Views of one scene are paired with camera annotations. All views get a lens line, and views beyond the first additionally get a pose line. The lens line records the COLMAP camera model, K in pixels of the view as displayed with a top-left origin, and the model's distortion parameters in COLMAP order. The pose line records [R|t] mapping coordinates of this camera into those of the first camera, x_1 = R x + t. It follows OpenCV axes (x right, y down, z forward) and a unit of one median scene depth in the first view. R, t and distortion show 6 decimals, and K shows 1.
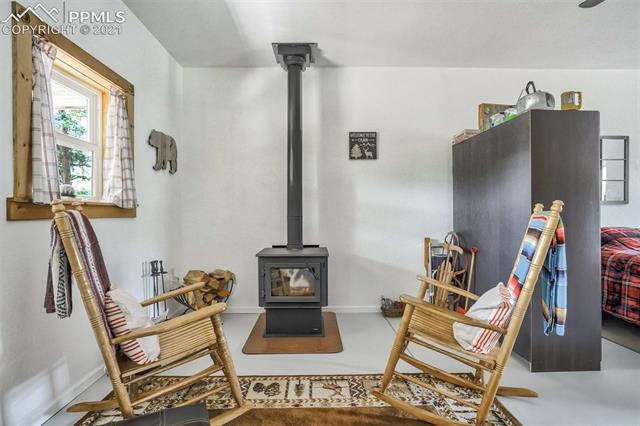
lens RADIAL K [[333.0, 0, 320.0], [0, 333.0, 213.0], [0, 0, 1]] dist [-0.000991, 0.000286]
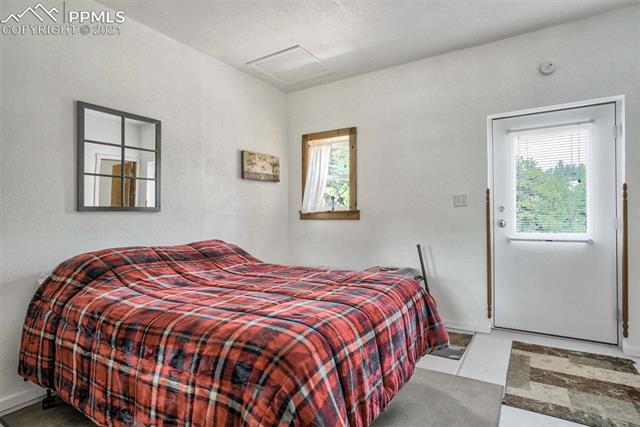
lens RADIAL K [[333.0, 0, 320.0], [0, 333.0, 213.5], [0, 0, 1]] dist [-0.000991, 0.000286]
pose [[0.556955, -0.002387, 0.830540, 0.637807], [0.010703, 0.999933, -0.004304, -0.019207], [-0.830474, 0.011287, 0.556943, 0.362666]]
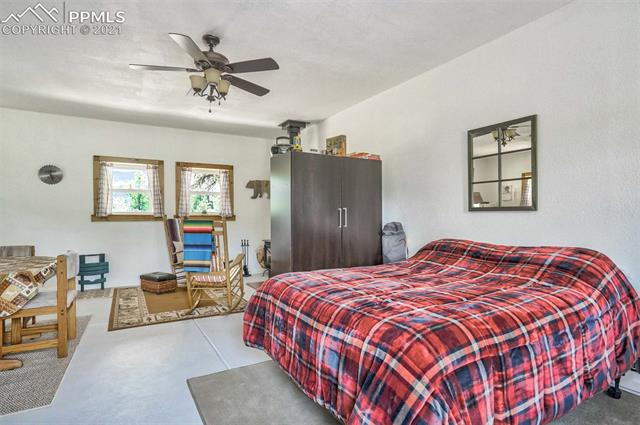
lens RADIAL K [[333.0, 0, 320.0], [0, 333.0, 212.5], [0, 0, 1]] dist [-0.000991, 0.000286]
pose [[0.482462, -0.002230, -0.875914, 1.664869], [0.001929, 0.999997, -0.001483, -0.029332], [0.875915, -0.000974, 0.482465, 0.326671]]
